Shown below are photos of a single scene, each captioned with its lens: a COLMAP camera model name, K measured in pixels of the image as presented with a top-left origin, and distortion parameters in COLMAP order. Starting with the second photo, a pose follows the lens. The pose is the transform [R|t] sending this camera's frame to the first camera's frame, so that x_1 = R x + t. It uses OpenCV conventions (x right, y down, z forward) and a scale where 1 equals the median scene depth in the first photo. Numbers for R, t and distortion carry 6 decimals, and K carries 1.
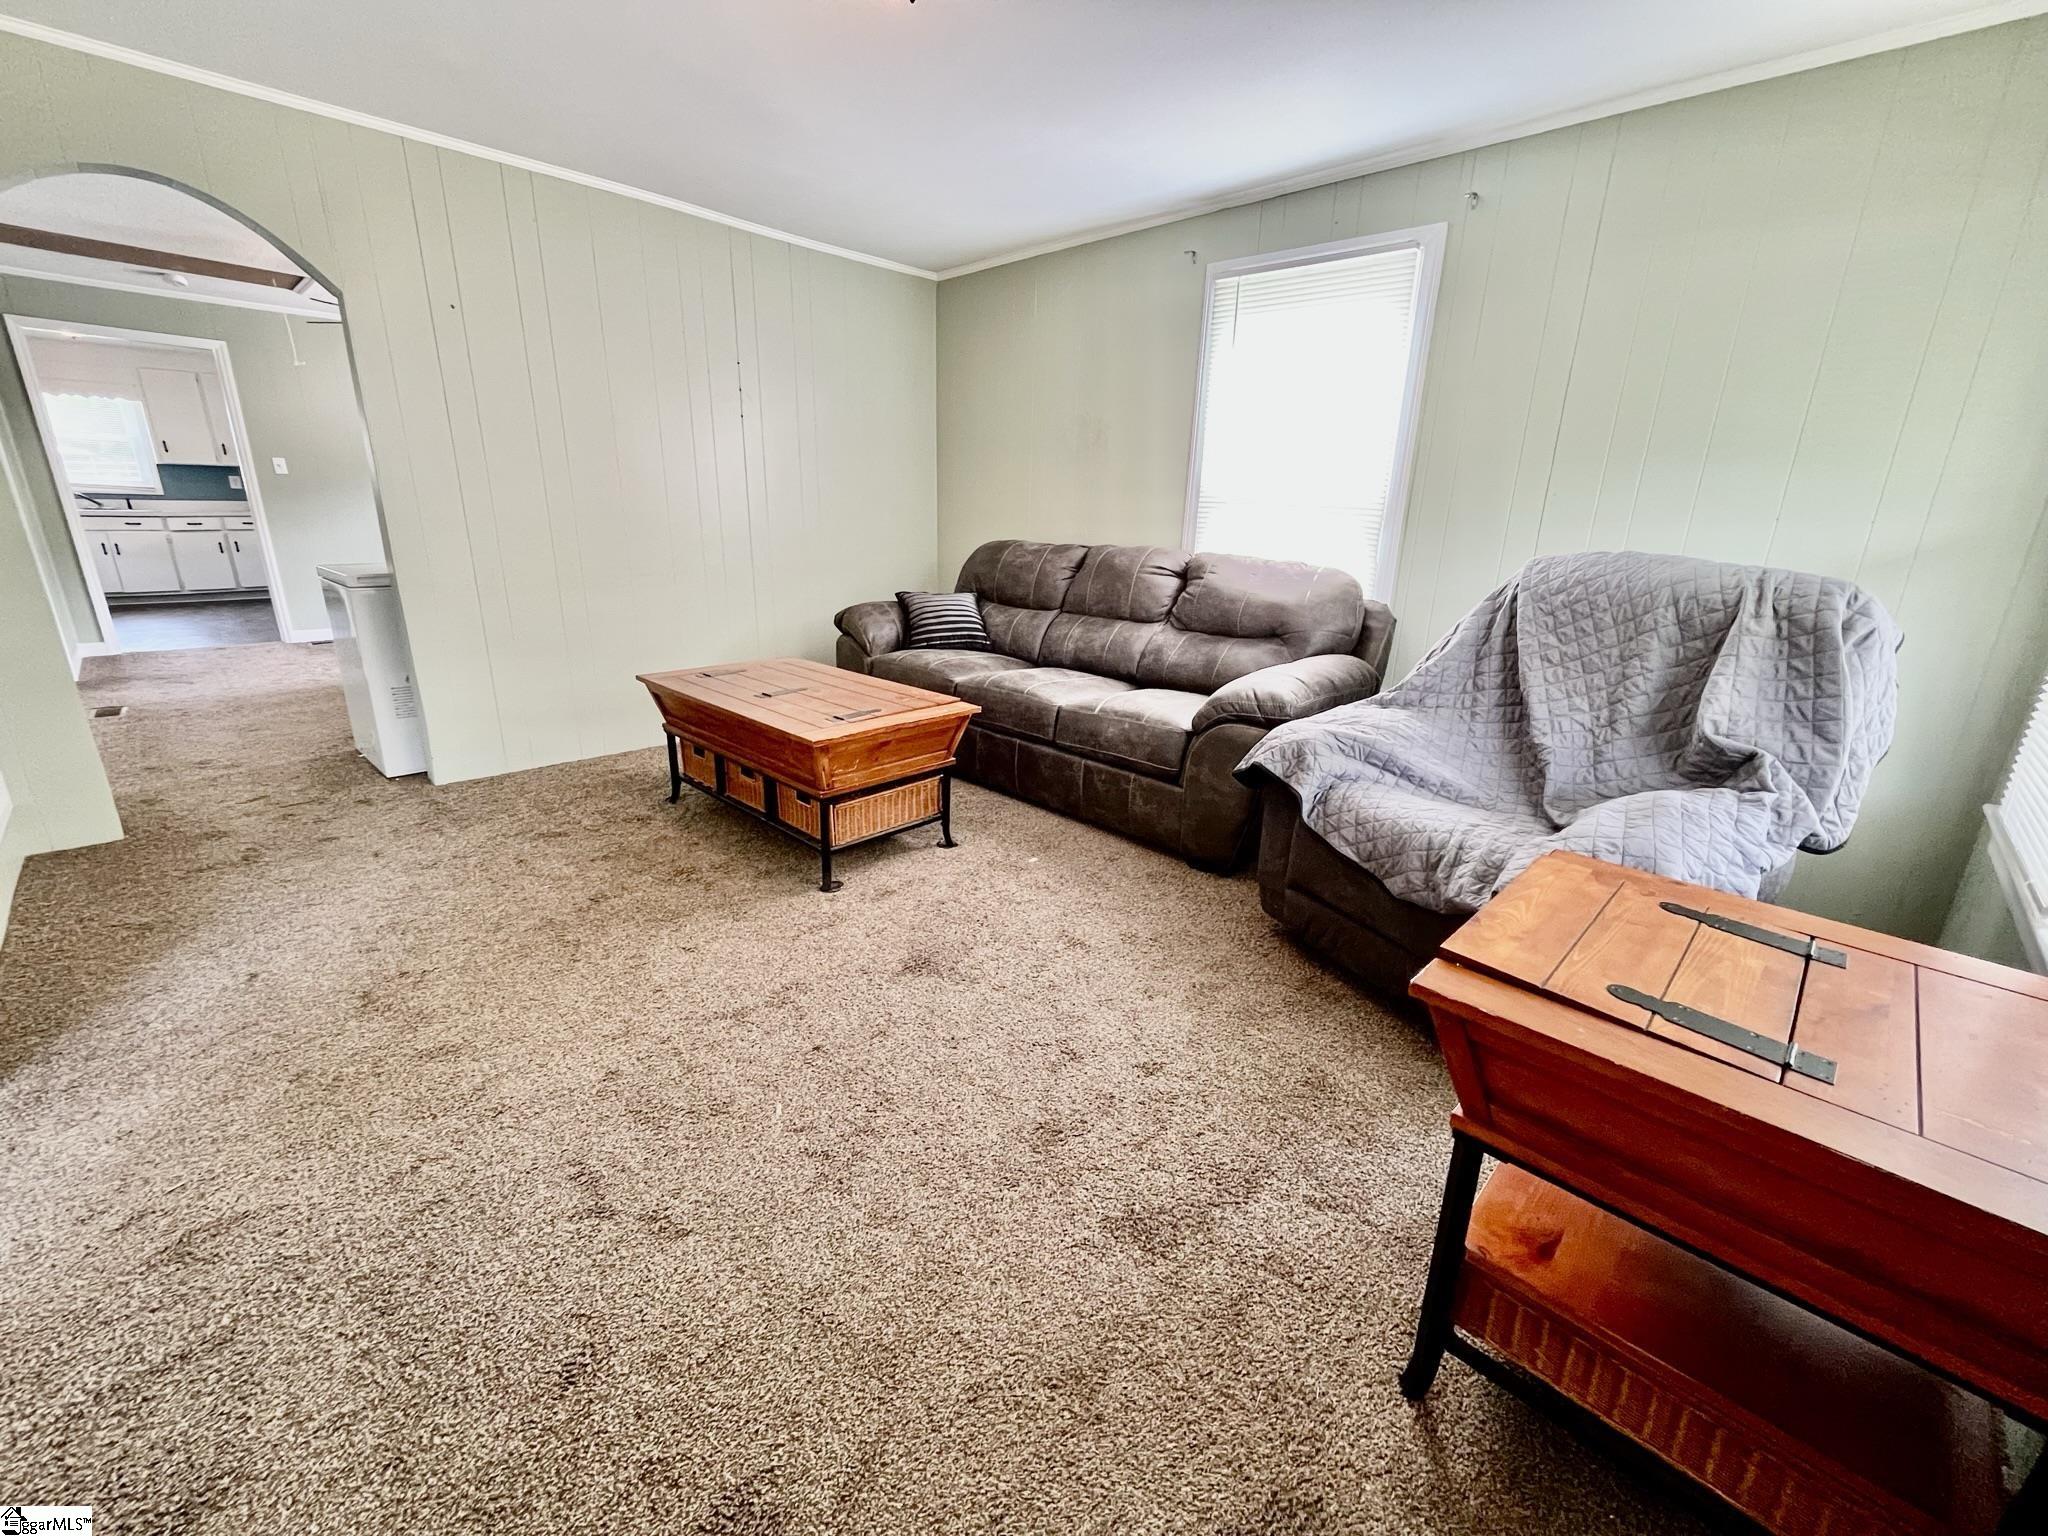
lens RADIAL K [[834.8, 0, 1020.7], [0, 834.8, 760.9], [0, 0, 1]] dist [-0.001186, -0.000087]
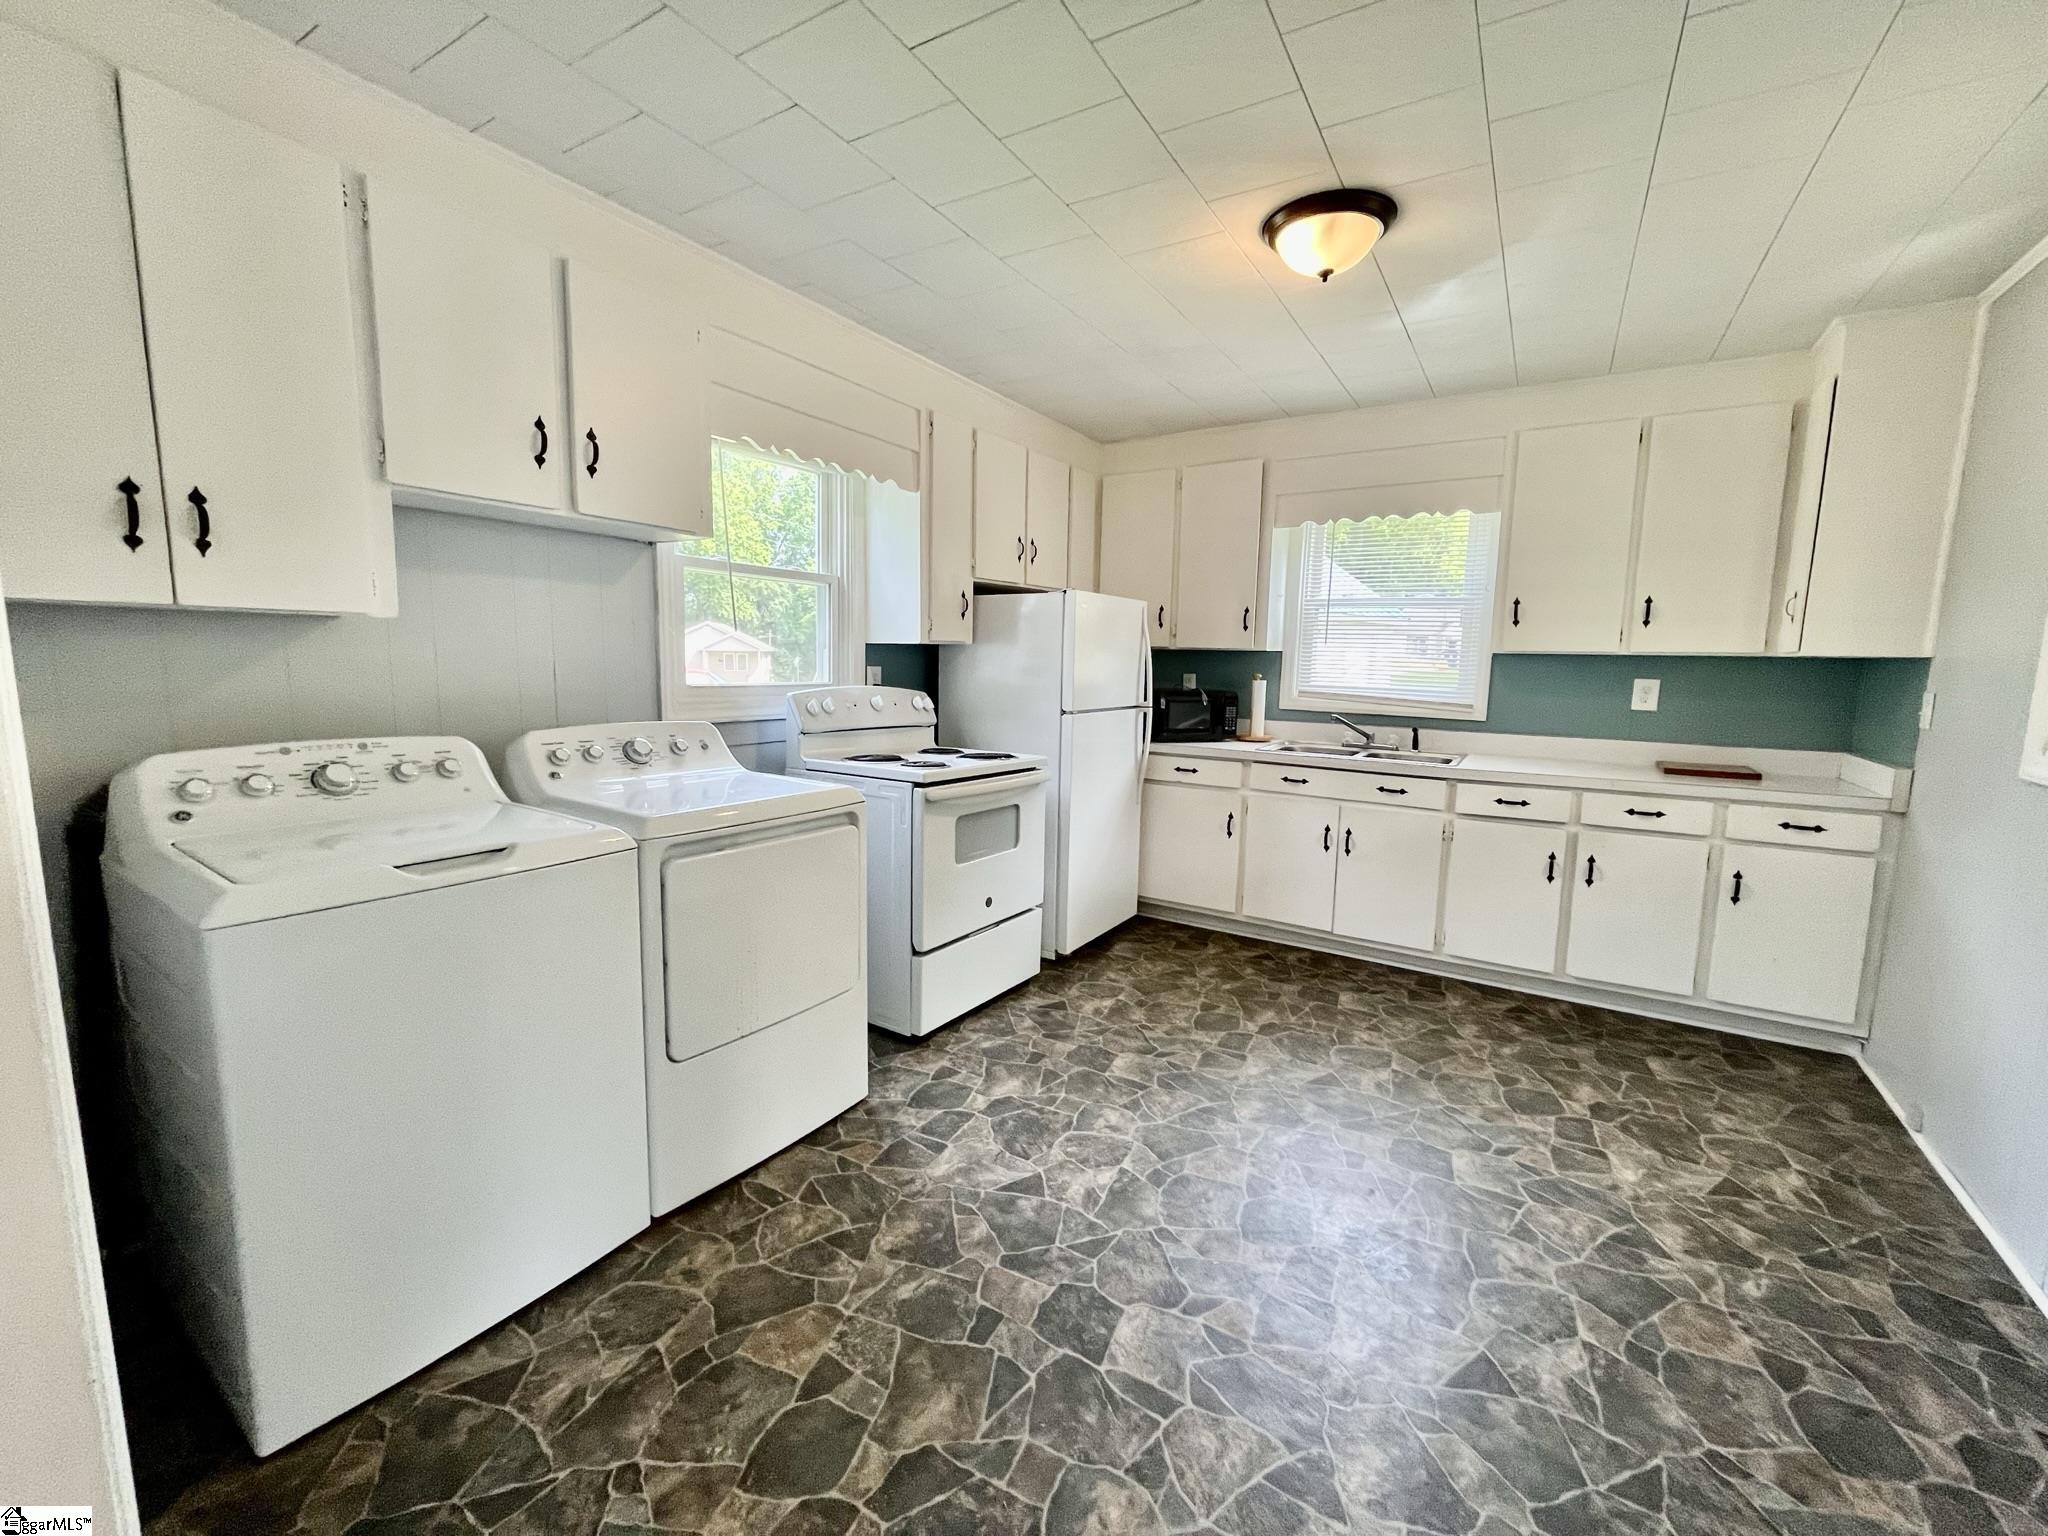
lens RADIAL K [[834.2, 0, 1020.4], [0, 834.2, 760.5], [0, 0, 1]] dist [-0.002581, -0.000449]
pose [[0.202244, 0.111114, -0.973011, -2.860850], [-0.297172, 0.953660, 0.047135, -1.090287], [0.933159, 0.279618, 0.225892, 2.996305]]
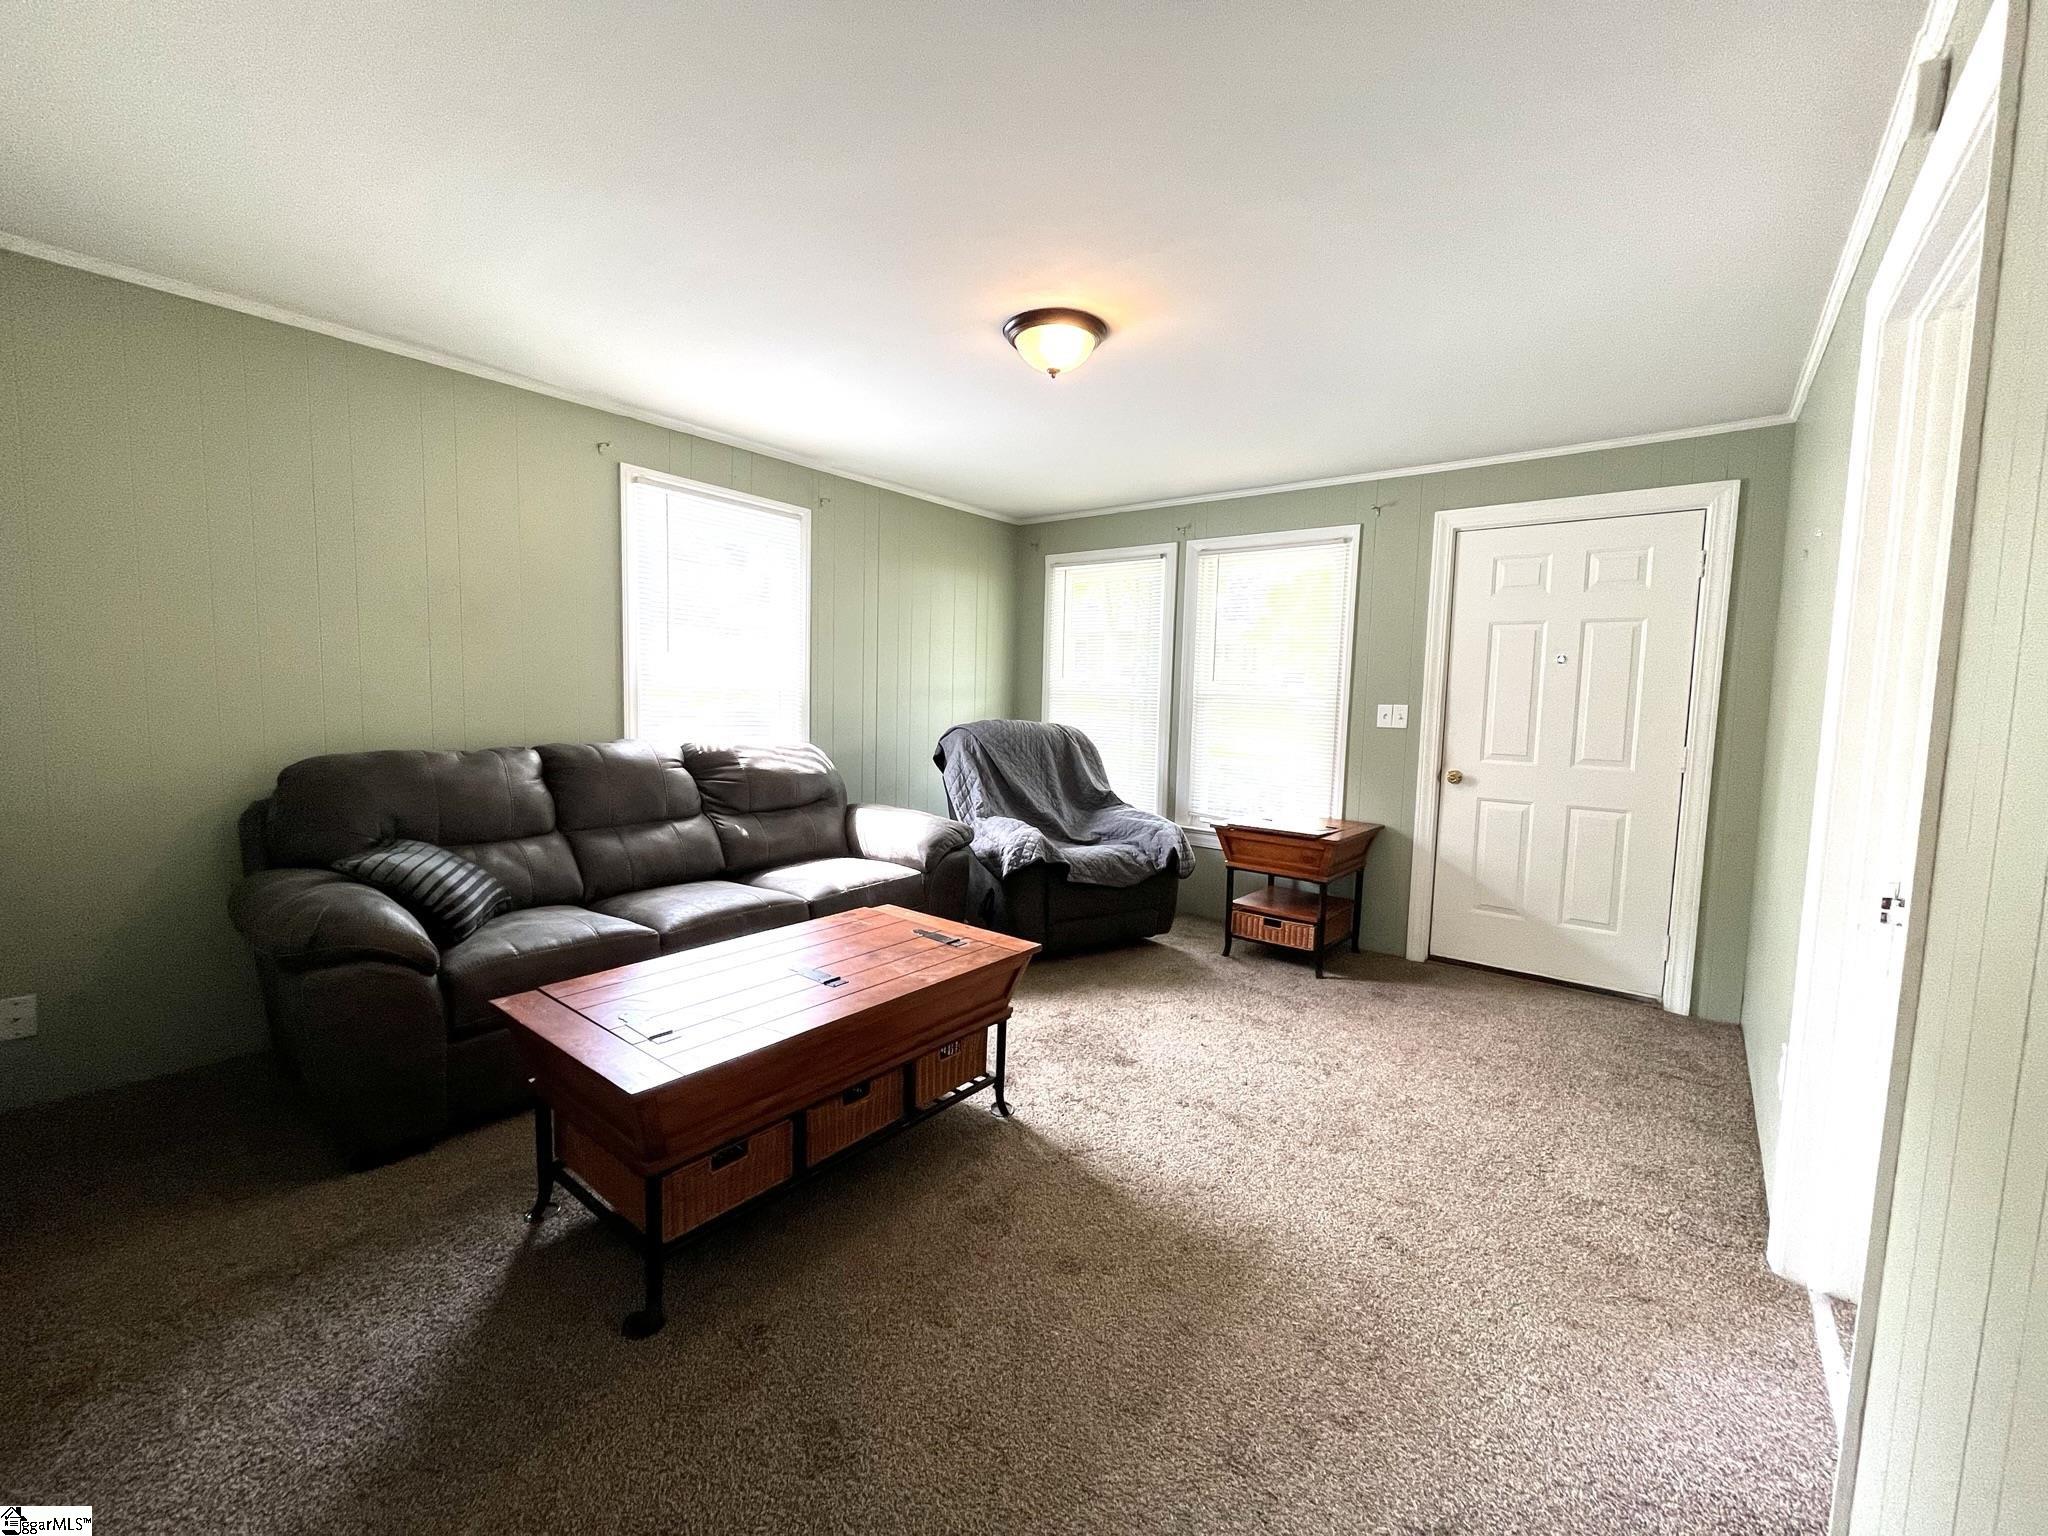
lens RADIAL K [[834.2, 0, 1020.4], [0, 834.2, 760.5], [0, 0, 1]] dist [-0.002581, -0.000449]
pose [[-0.090369, -0.113081, 0.989468, -1.492028], [0.267043, 0.954398, 0.133463, -0.462517], [-0.959438, 0.276291, -0.056050, 1.231880]]
